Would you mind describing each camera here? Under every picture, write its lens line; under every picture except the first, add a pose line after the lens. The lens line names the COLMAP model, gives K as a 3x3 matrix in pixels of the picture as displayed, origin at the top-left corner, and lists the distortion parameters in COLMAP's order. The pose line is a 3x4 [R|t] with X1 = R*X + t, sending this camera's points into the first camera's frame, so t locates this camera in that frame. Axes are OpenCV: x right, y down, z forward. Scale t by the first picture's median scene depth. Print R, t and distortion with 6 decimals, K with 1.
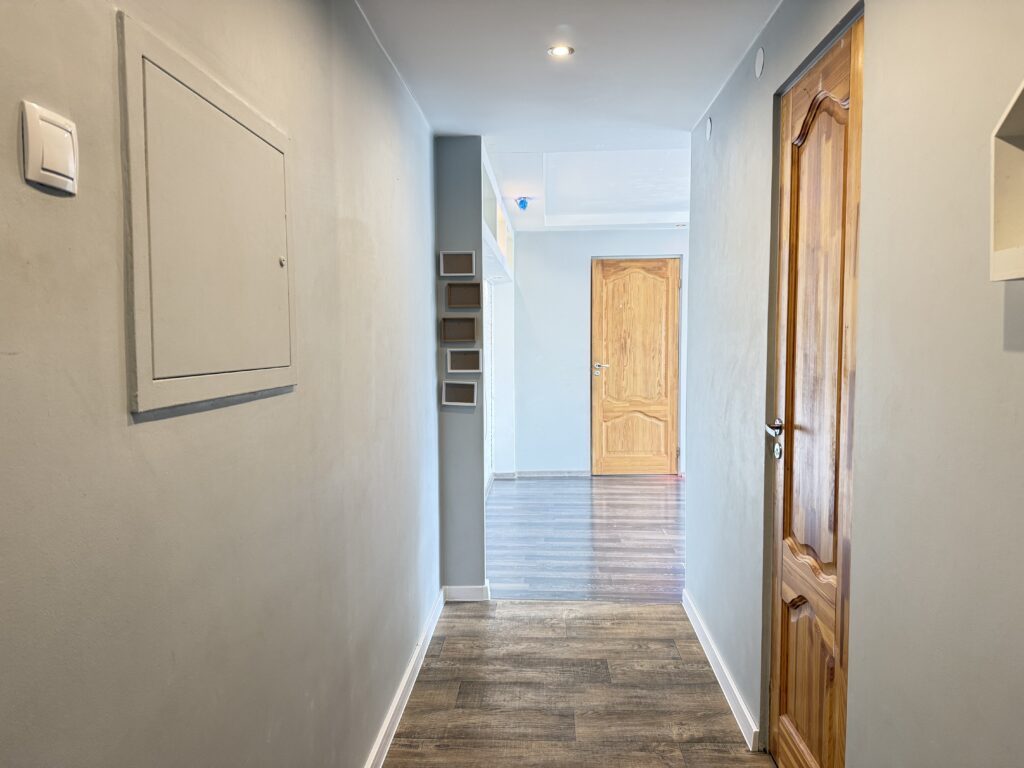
lens RADIAL K [[711.8, 0, 509.0], [0, 711.8, 384.5], [0, 0, 1]] dist [0.011976, -0.024538]
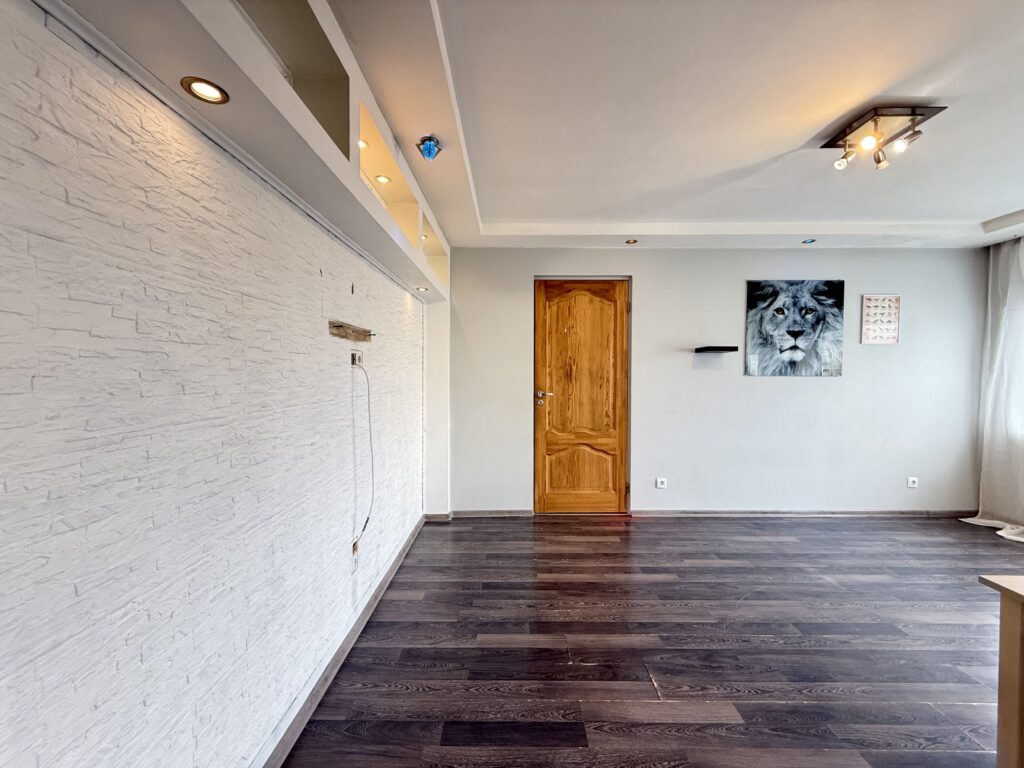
lens RADIAL K [[409.9, 0, 507.6], [0, 409.9, 384.8], [0, 0, 1]] dist [-0.008510, -0.000835]
pose [[0.998870, 0.006152, 0.047128, 0.056585], [-0.004291, 0.999211, -0.039487, -0.018129], [-0.047334, 0.039240, 0.998108, 0.473272]]
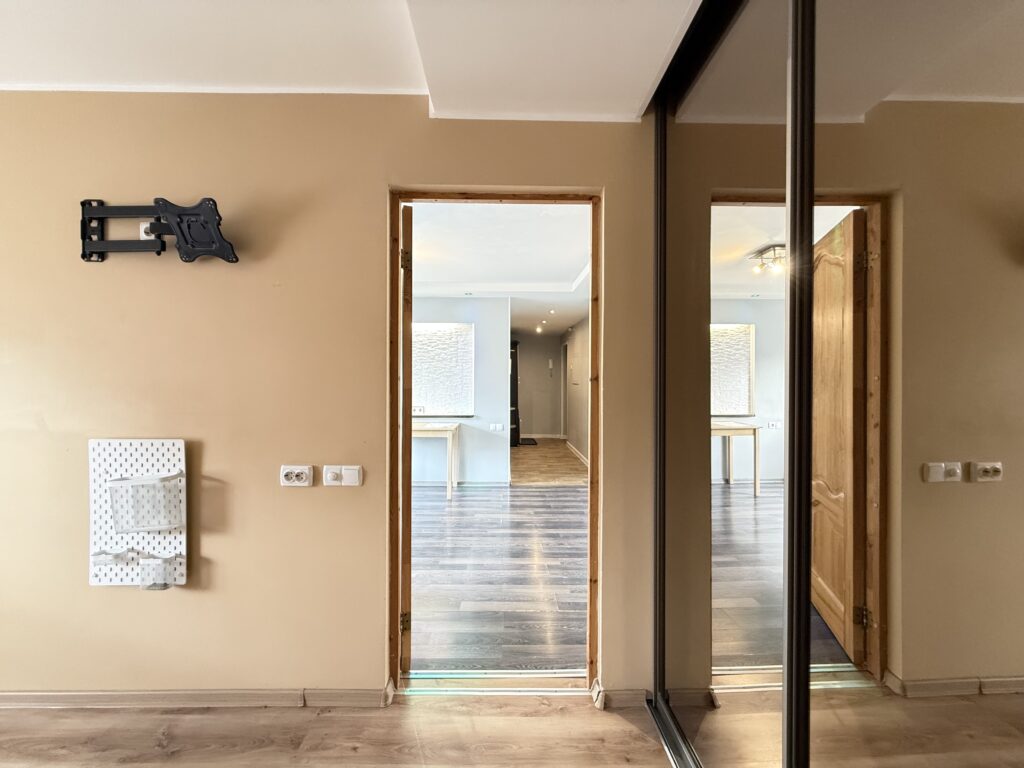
lens RADIAL K [[409.9, 0, 510.6], [0, 409.9, 382.6], [0, 0, 1]] dist [-0.008510, -0.000835]
pose [[-0.996895, -0.001782, -0.078721, 0.191373], [-0.006879, 0.997893, 0.064522, -0.077222], [0.078440, 0.064863, -0.994806, 1.279103]]
